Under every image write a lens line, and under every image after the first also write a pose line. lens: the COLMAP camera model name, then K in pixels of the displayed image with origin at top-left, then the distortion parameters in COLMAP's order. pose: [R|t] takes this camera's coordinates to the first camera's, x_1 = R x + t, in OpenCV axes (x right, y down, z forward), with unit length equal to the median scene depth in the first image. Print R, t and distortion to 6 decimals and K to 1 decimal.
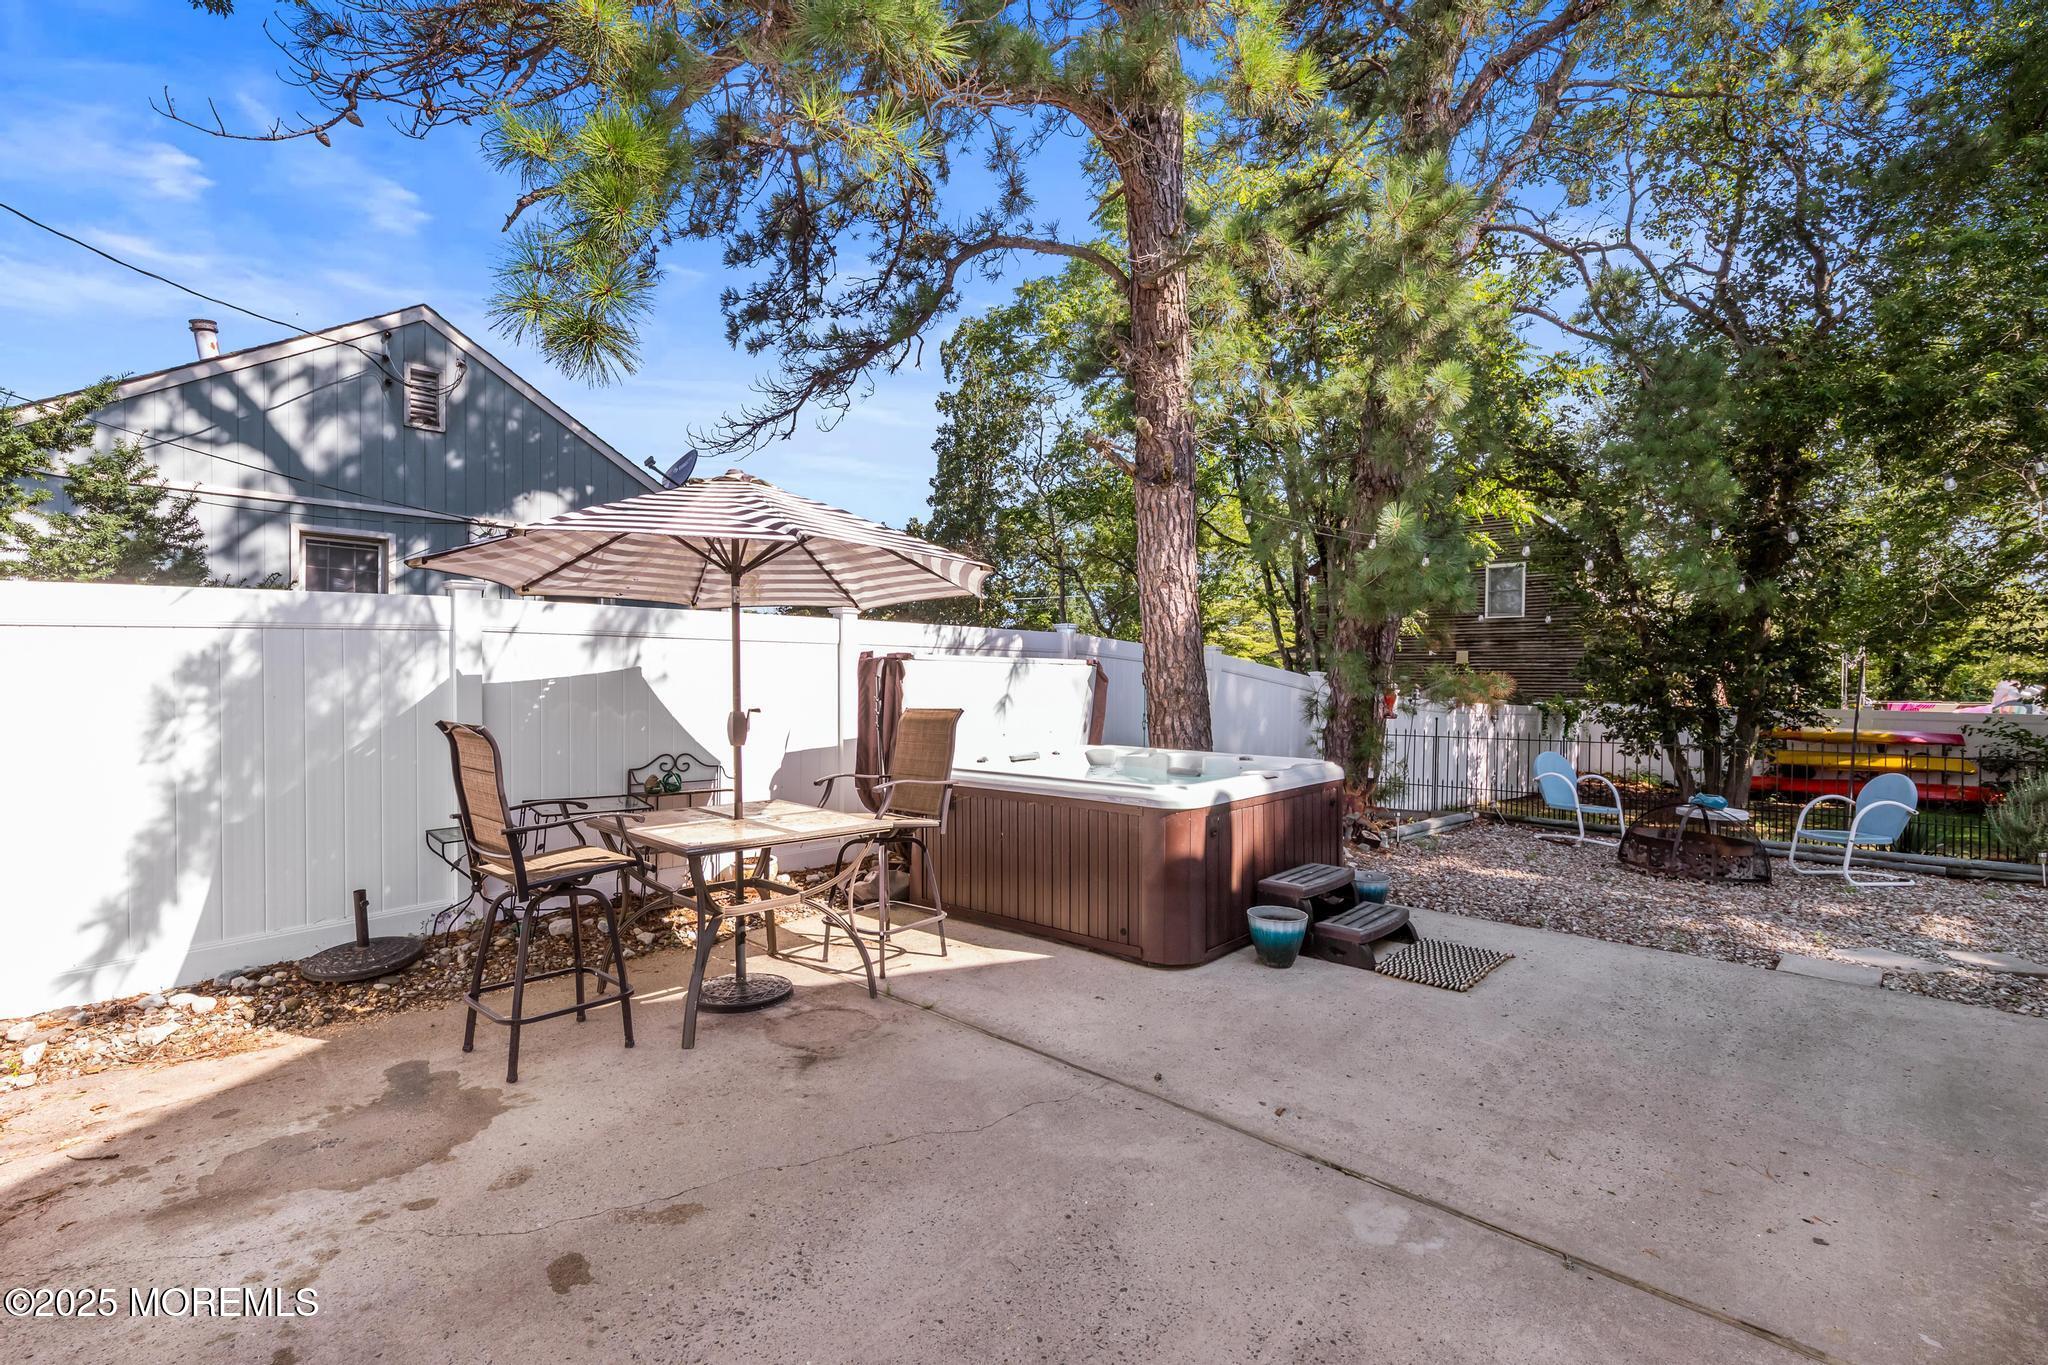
lens RADIAL K [[960.3, 0, 1024.0], [0, 960.3, 682.5], [0, 0, 1]] dist [0.025017, 0.000551]
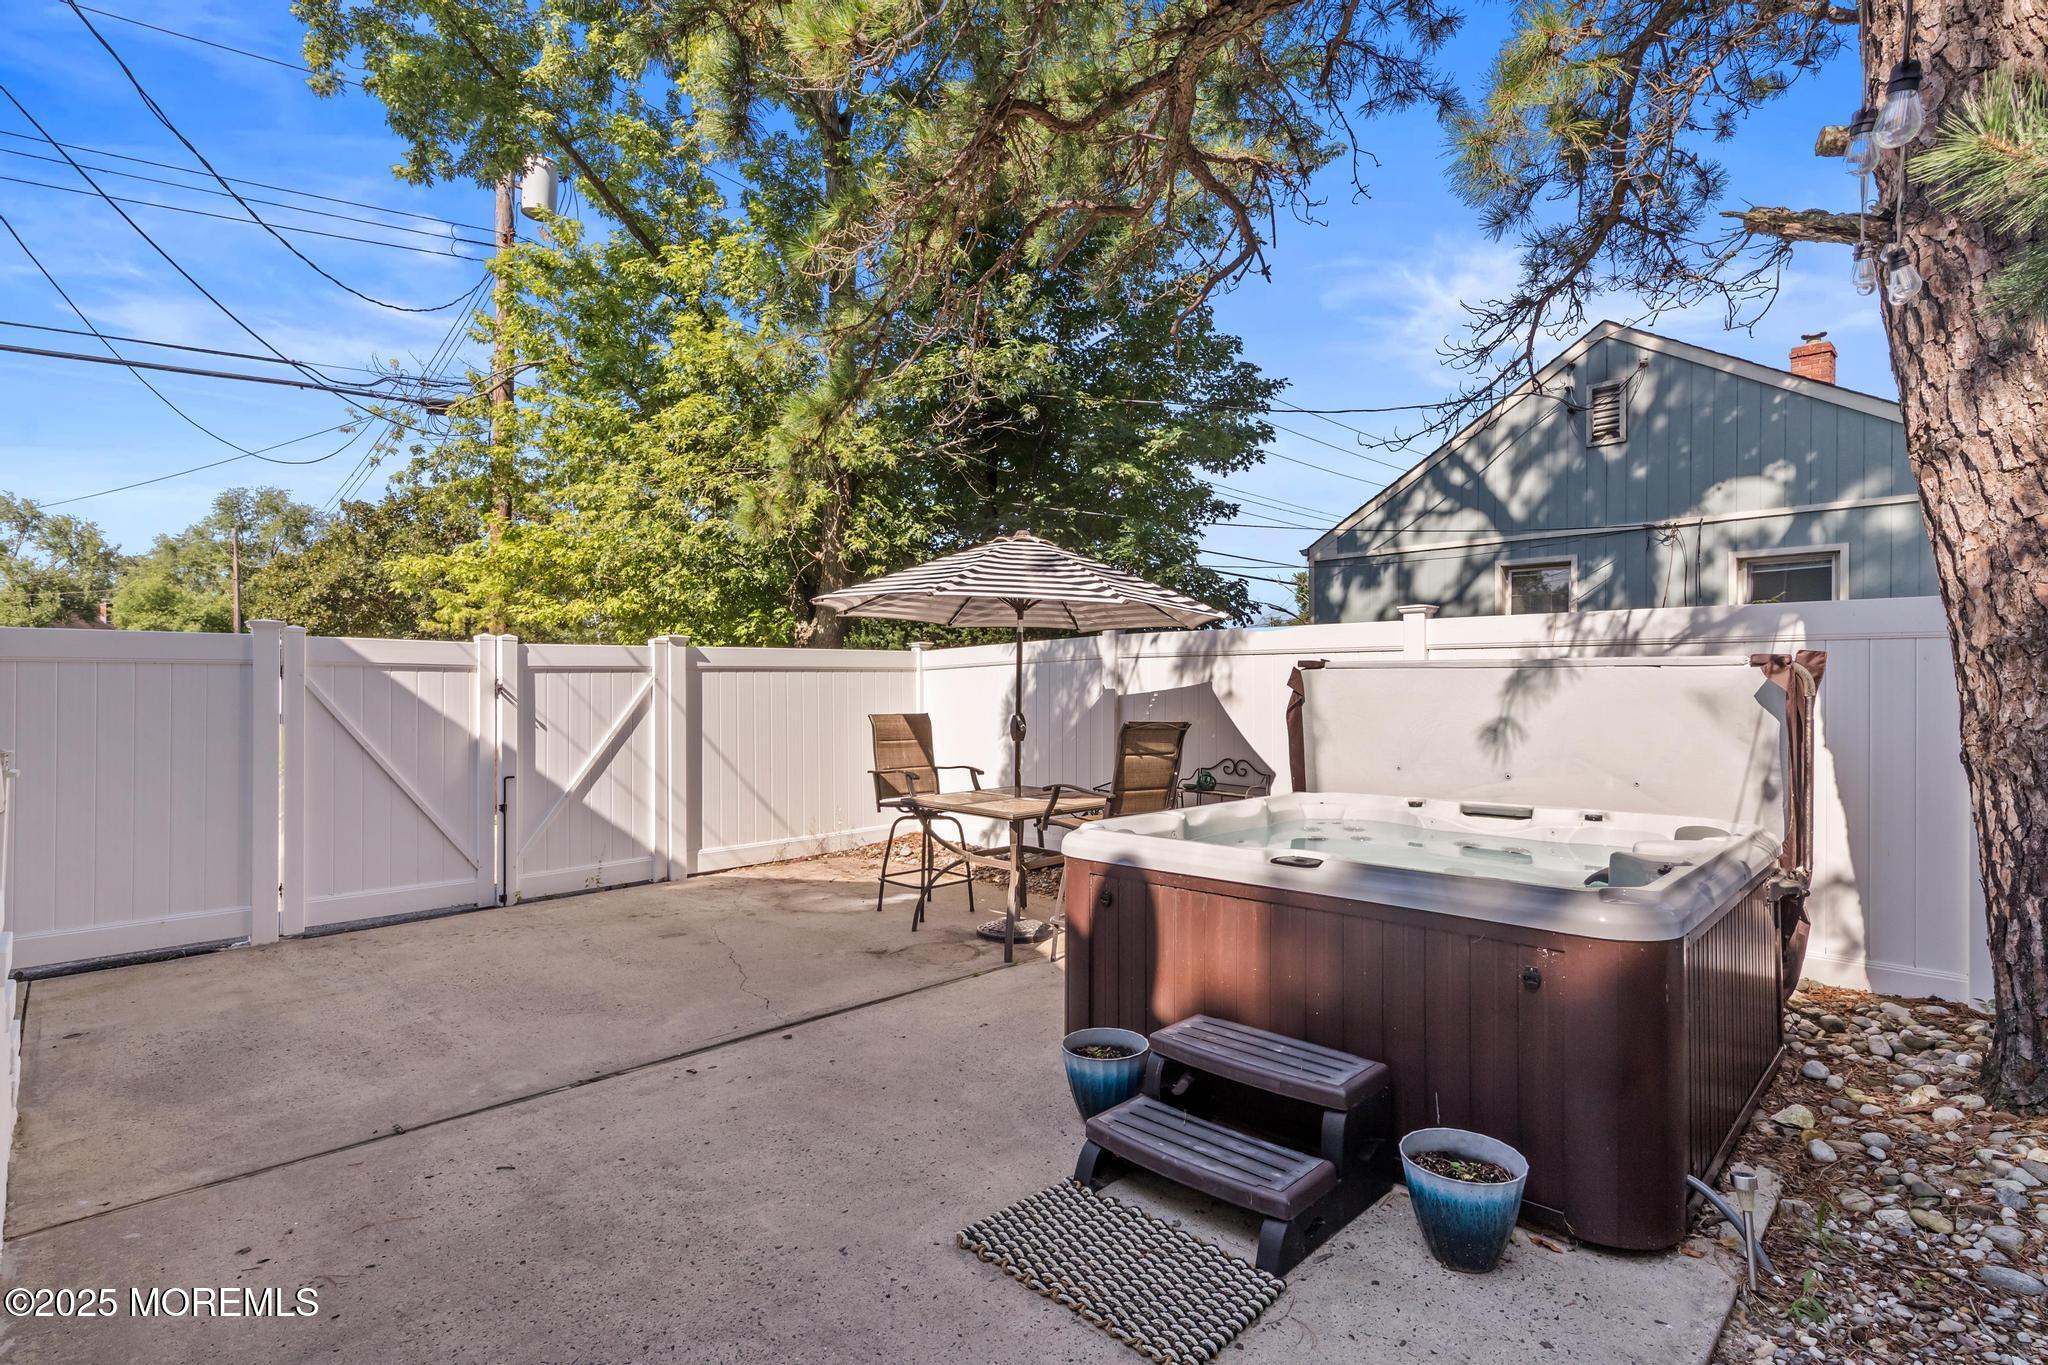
lens RADIAL K [[993.2, 0, 1024.0], [0, 993.2, 682.5], [0, 0, 1]] dist [0.004852, 0.000501]
pose [[-0.063239, -0.015235, -0.997882, 1.101680], [-0.011169, 0.999832, -0.014557, 0.004915], [0.997936, 0.010225, -0.063399, 1.146113]]
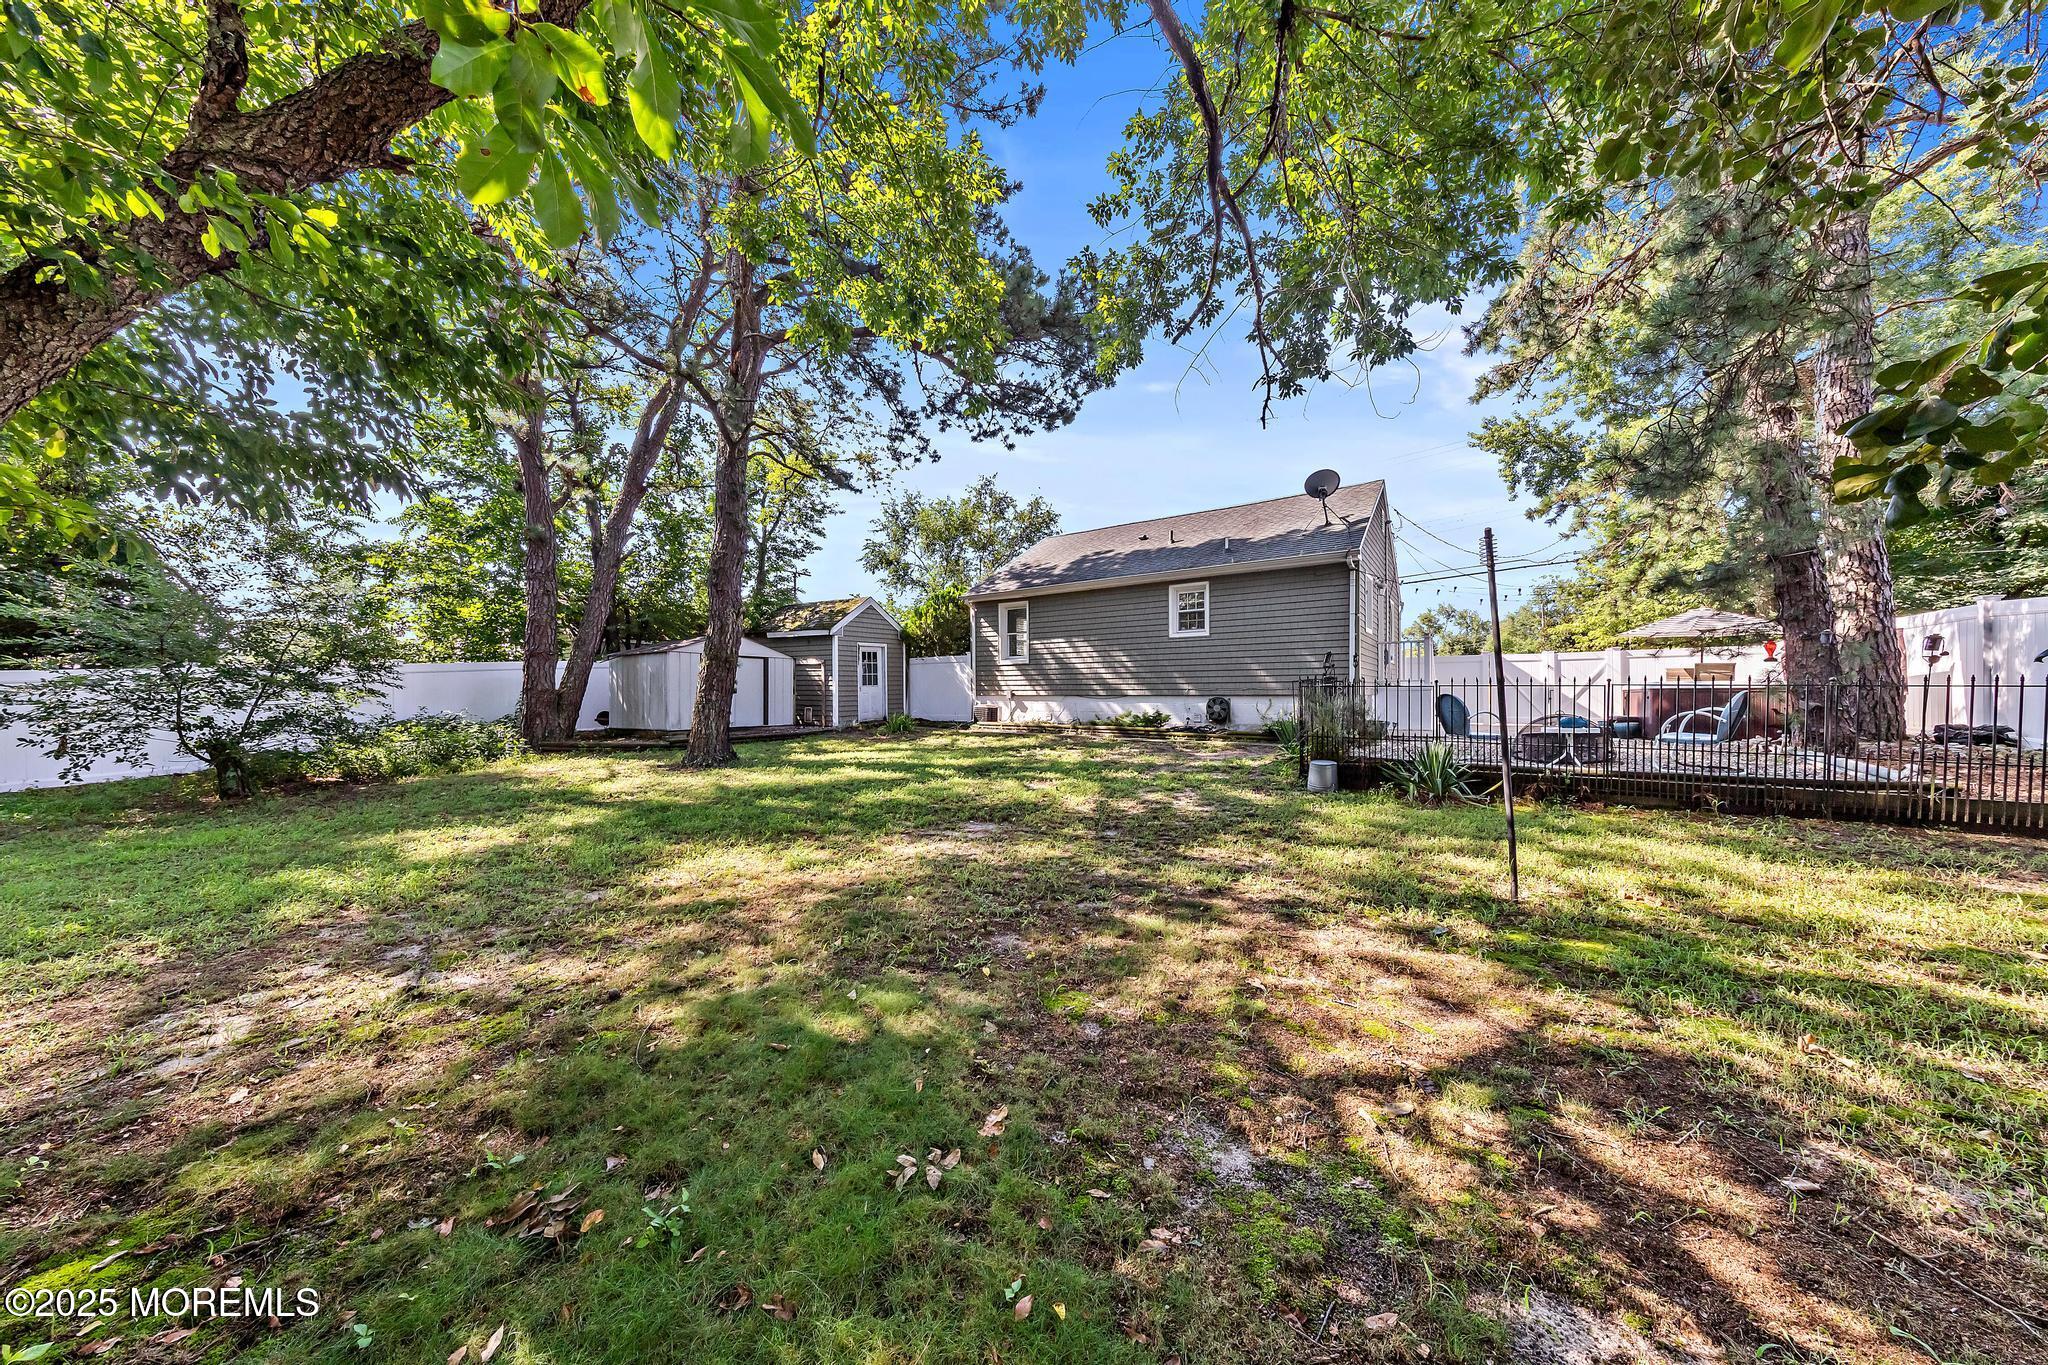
lens RADIAL K [[639.4, 0, 1024.0], [0, 639.4, 682.5], [0, 0, 1]] dist [0.000397, 0.000001]
pose [[-0.991058, -0.015888, -0.132481, 3.137242], [-0.014331, 0.999817, -0.012694, 0.193409], [0.132659, -0.010682, -0.991104, 3.536077]]
